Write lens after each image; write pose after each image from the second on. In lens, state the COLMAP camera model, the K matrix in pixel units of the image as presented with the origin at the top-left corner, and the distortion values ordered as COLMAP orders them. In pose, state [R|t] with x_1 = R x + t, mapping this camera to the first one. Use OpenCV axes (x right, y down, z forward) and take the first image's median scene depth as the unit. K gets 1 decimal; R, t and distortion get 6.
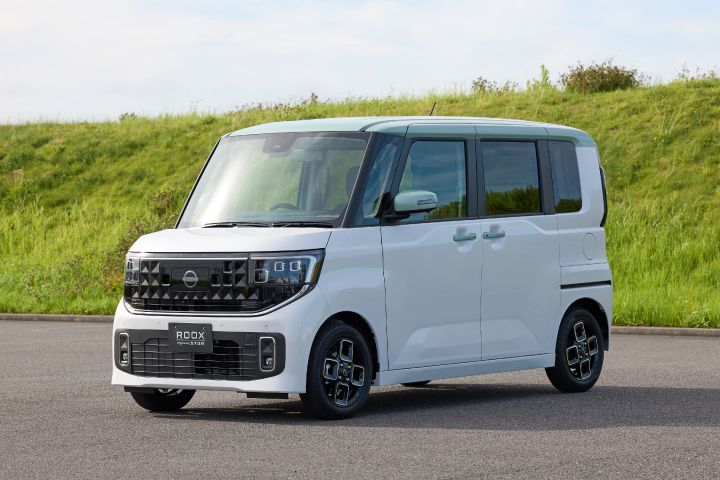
lens RADIAL K [[1391.5, 0, 360.0], [0, 1391.5, 240.0], [0, 0, 1]] dist [0.050139, 0.306618]
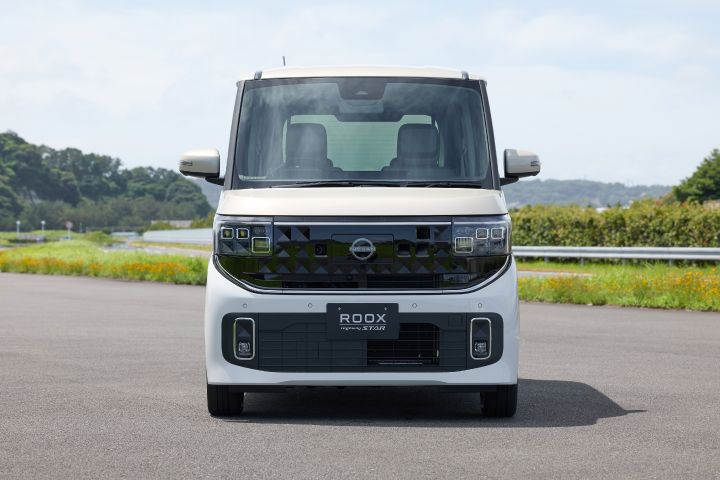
lens RADIAL K [[1391.5, 0, 360.0], [0, 1391.5, 240.0], [0, 0, 1]] dist [0.050139, 0.306618]
pose [[0.801296, 0.011016, 0.598167, -0.955082], [-0.023712, 0.999630, 0.013354, 0.019580], [-0.597798, -0.024884, 0.801260, 0.562447]]
